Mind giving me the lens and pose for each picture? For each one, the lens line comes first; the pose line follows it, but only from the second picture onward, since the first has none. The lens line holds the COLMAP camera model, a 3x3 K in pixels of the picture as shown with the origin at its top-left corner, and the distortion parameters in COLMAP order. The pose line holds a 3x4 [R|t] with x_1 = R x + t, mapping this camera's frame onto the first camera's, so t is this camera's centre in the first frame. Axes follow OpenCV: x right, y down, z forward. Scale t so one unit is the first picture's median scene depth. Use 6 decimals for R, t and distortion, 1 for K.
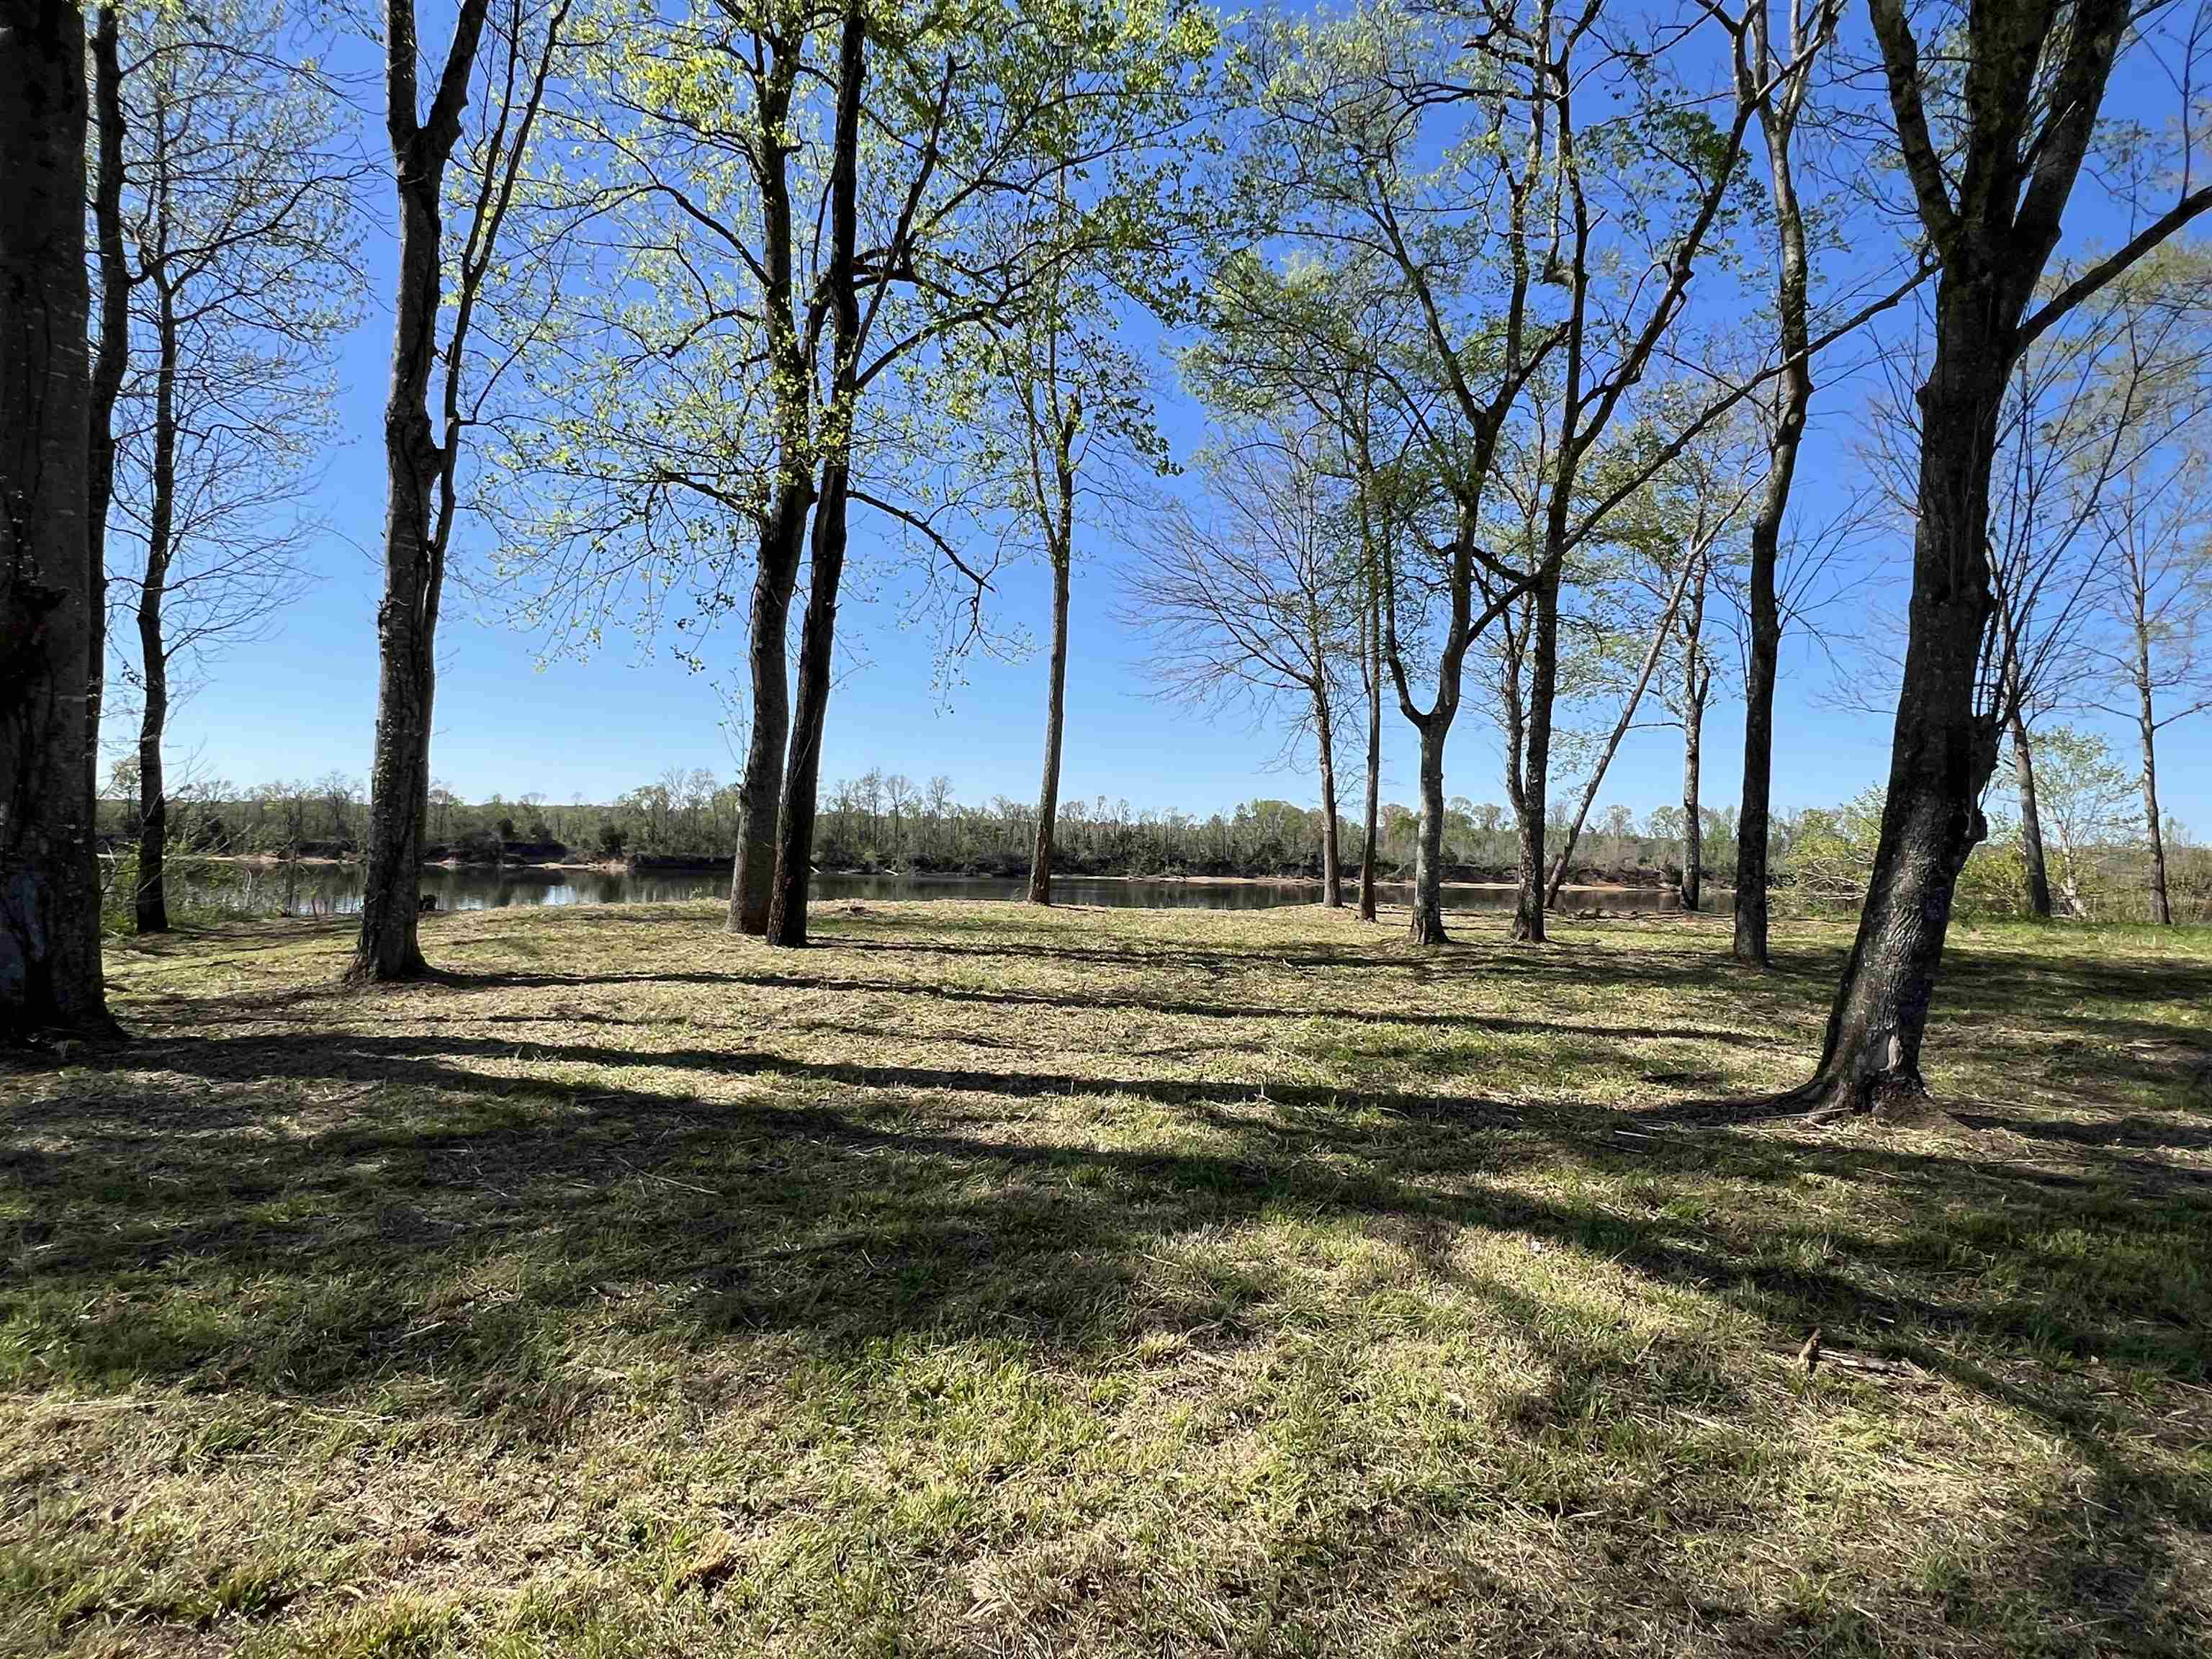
lens RADIAL K [[1214.0, 0, 1093.4], [0, 1214.0, 833.0], [0, 0, 1]] dist [0.000196, 0.000142]
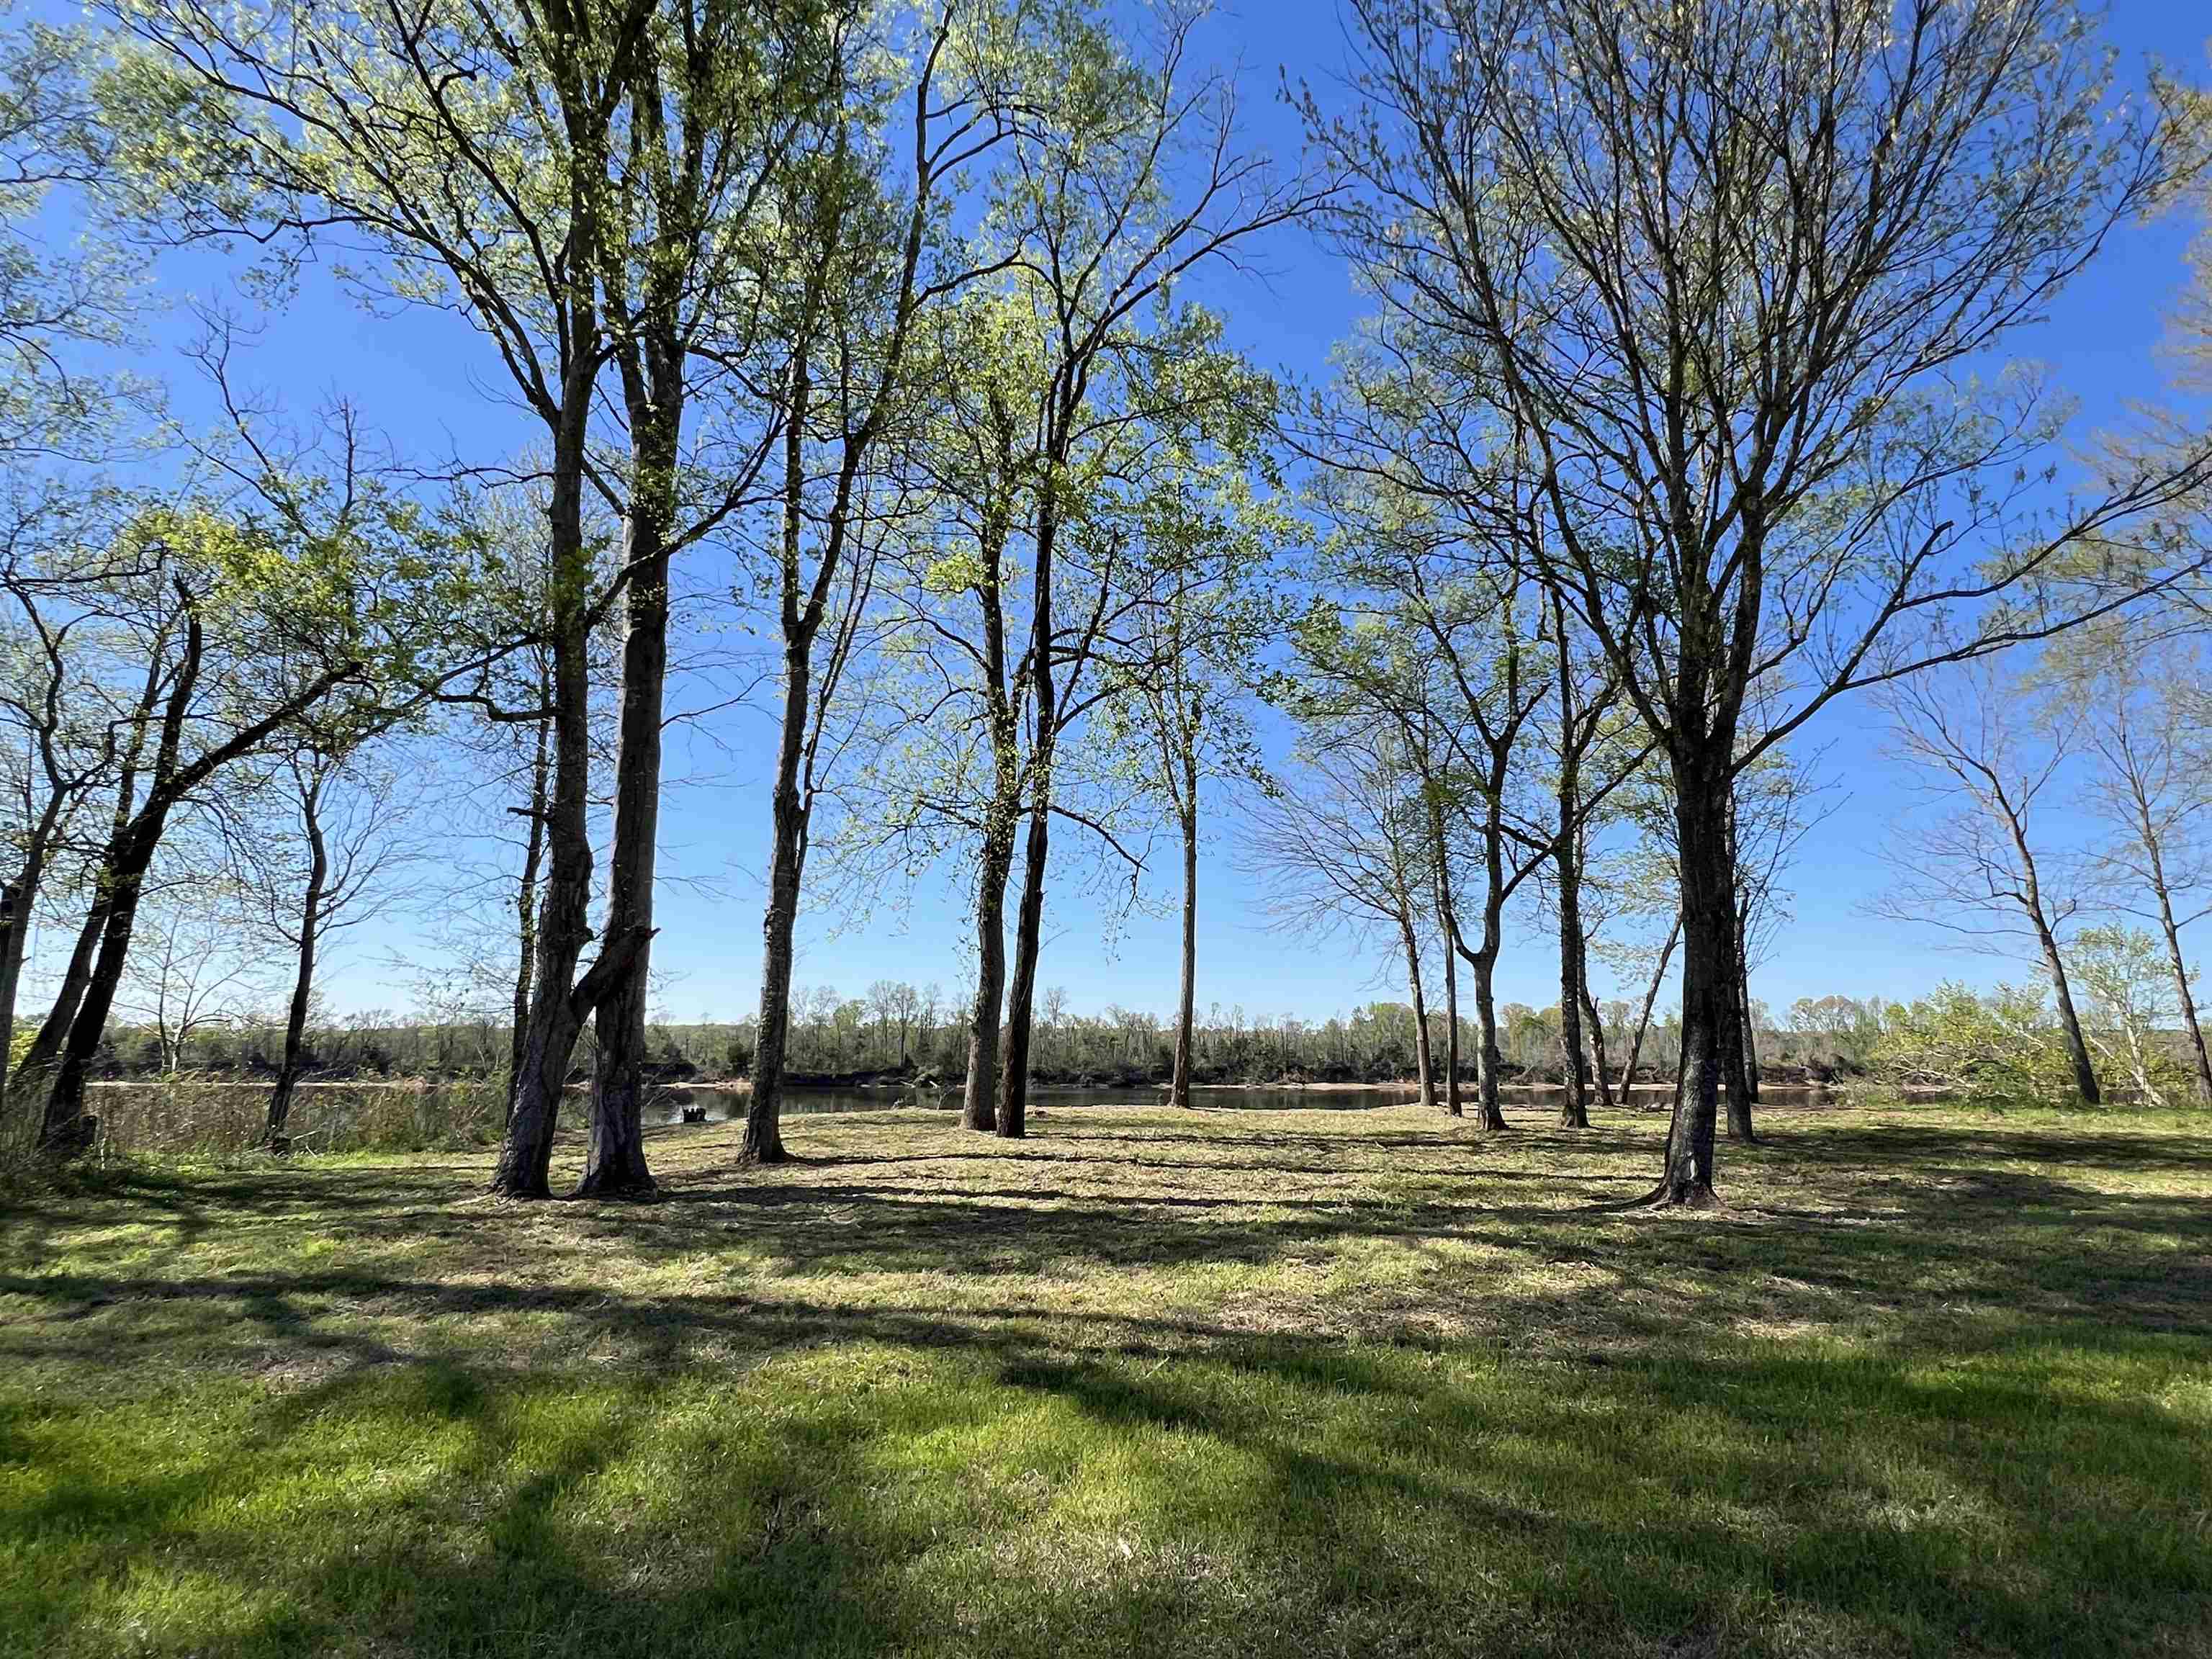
lens RADIAL K [[1214.0, 0, 1106.5], [0, 1214.0, 832.7], [0, 0, 1]] dist [0.000196, 0.000142]
pose [[0.996369, -0.036726, -0.076815, -0.021859], [0.023175, 0.985106, -0.170380, -0.009730], [0.081928, 0.167982, 0.982380, -0.349962]]
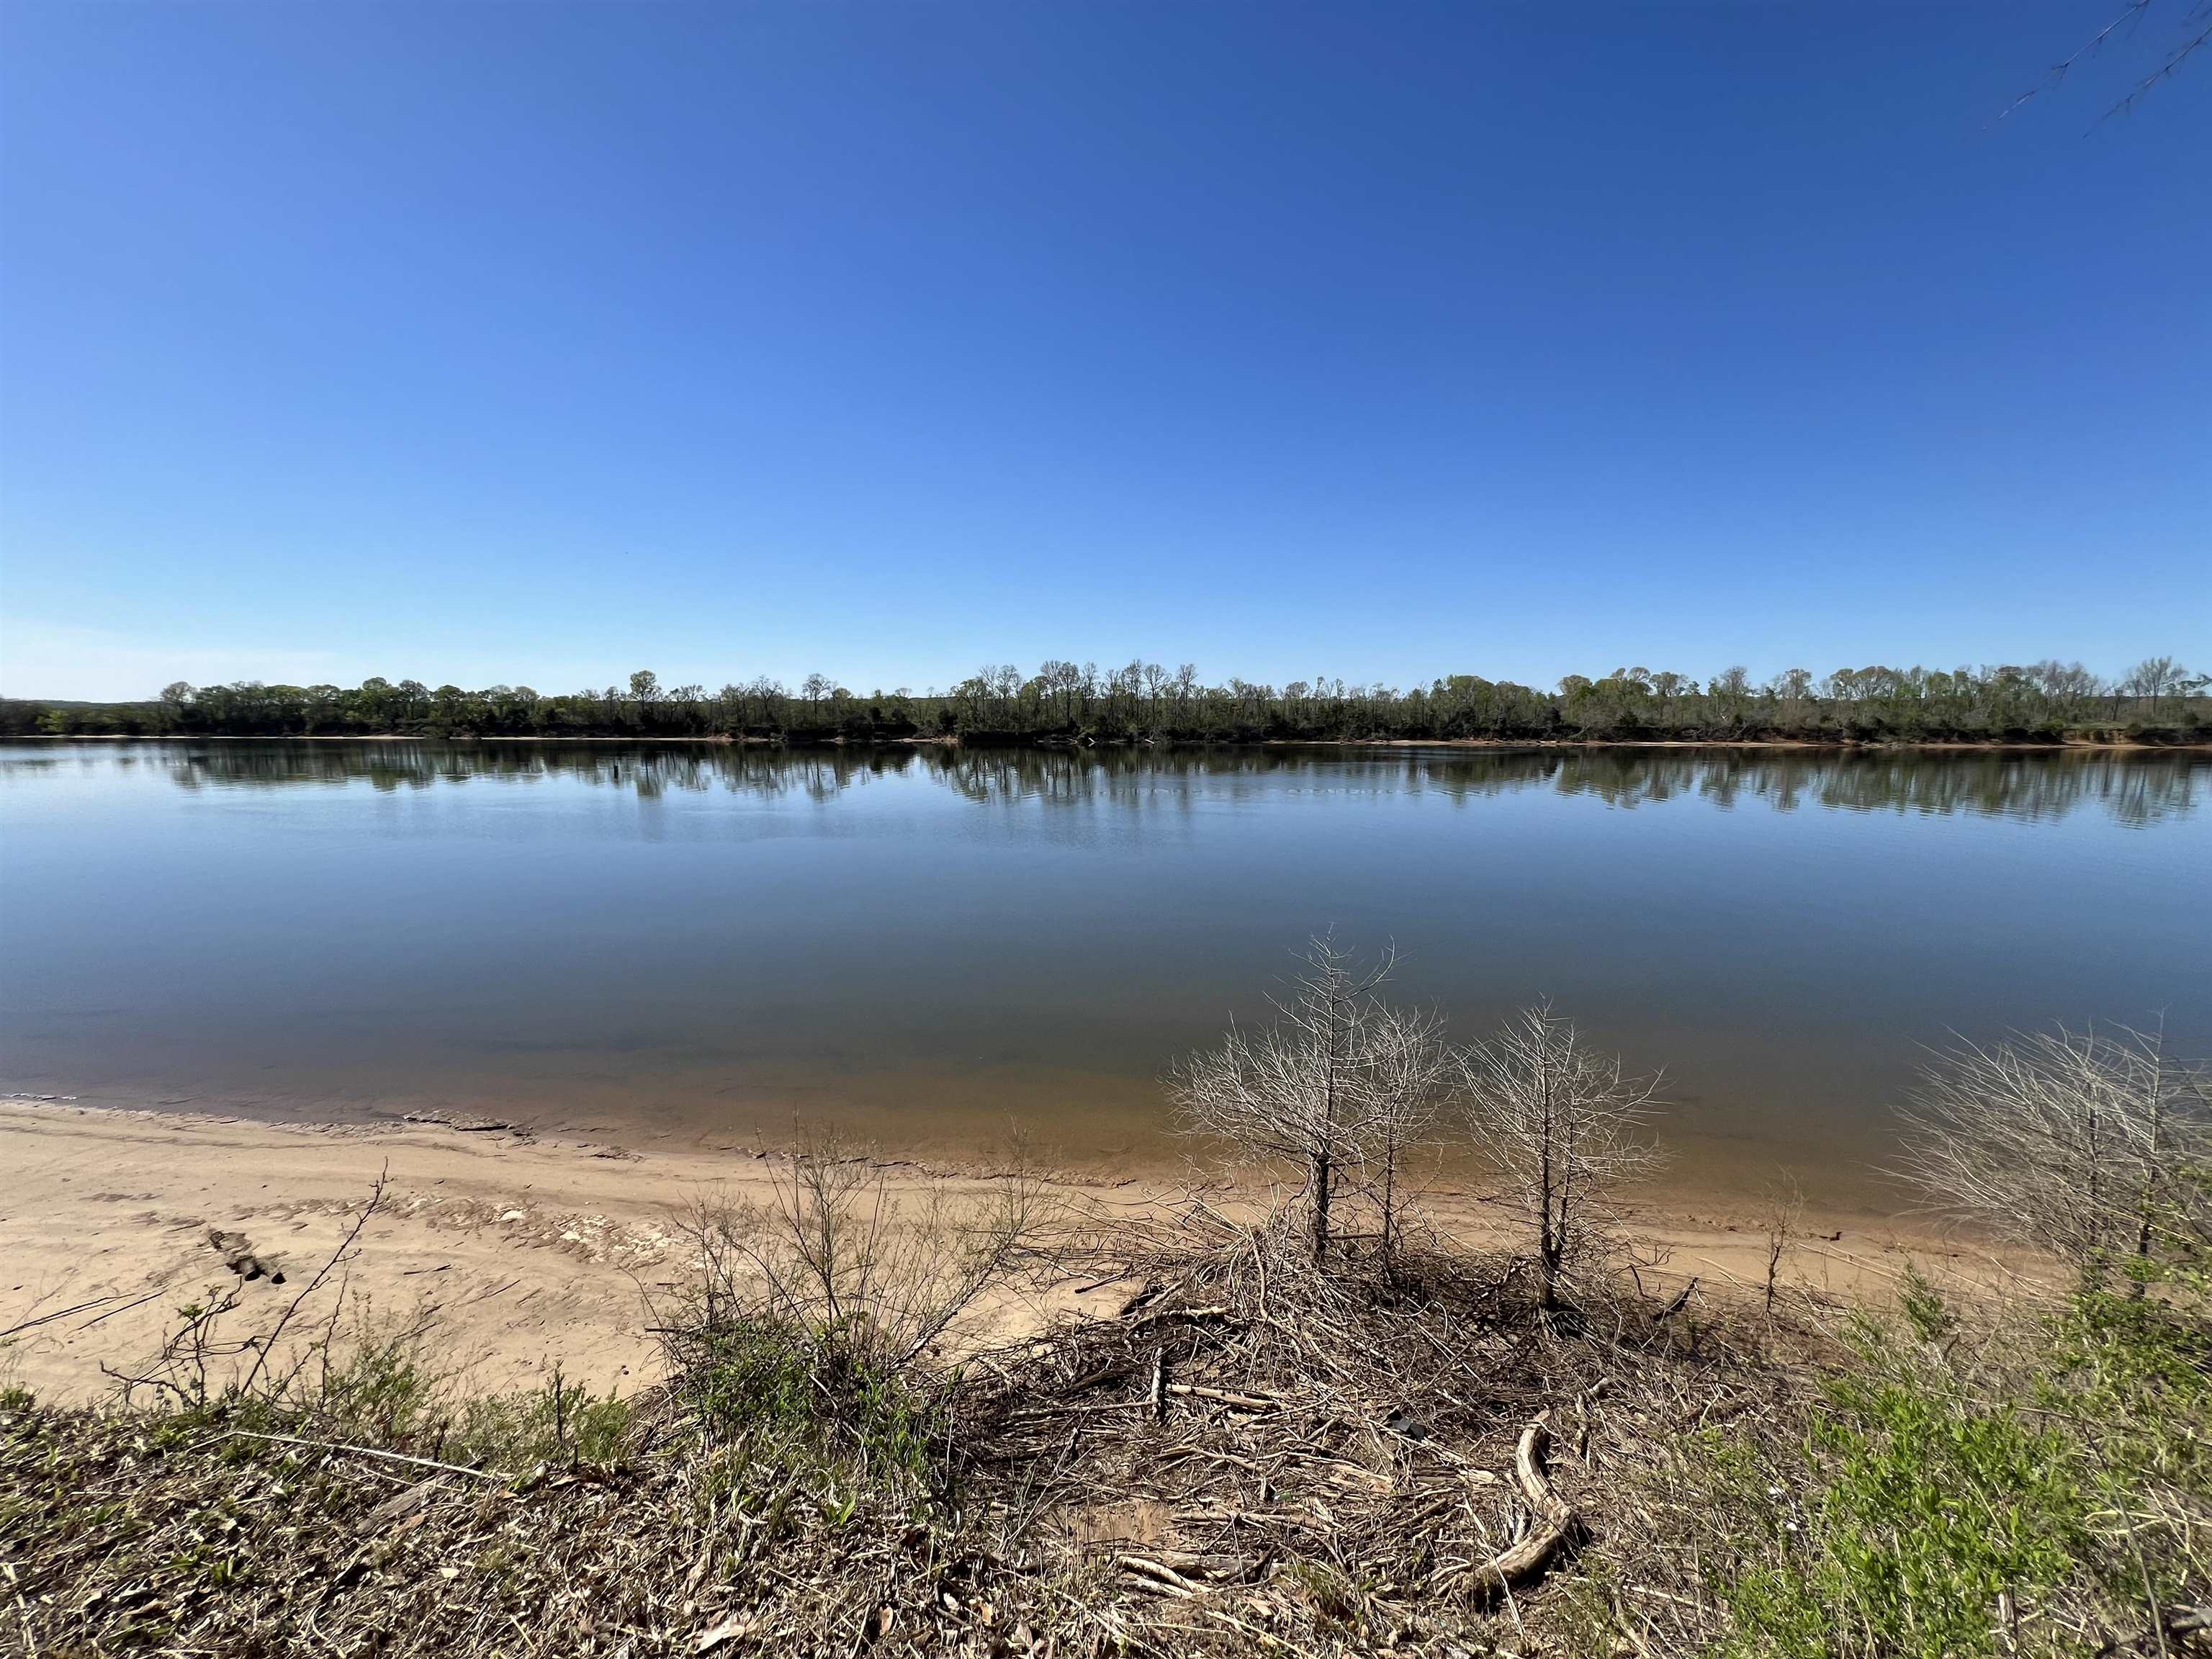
lens RADIAL K [[884.5, 0, 1099.5], [0, 884.5, 826.1], [0, 0, 1]] dist [-0.003091, 0.000863]
pose [[0.971033, 0.006098, -0.238866, 0.154678], [0.024984, 0.991604, 0.126878, 0.031629], [0.237634, -0.129171, 0.962728, 1.564335]]
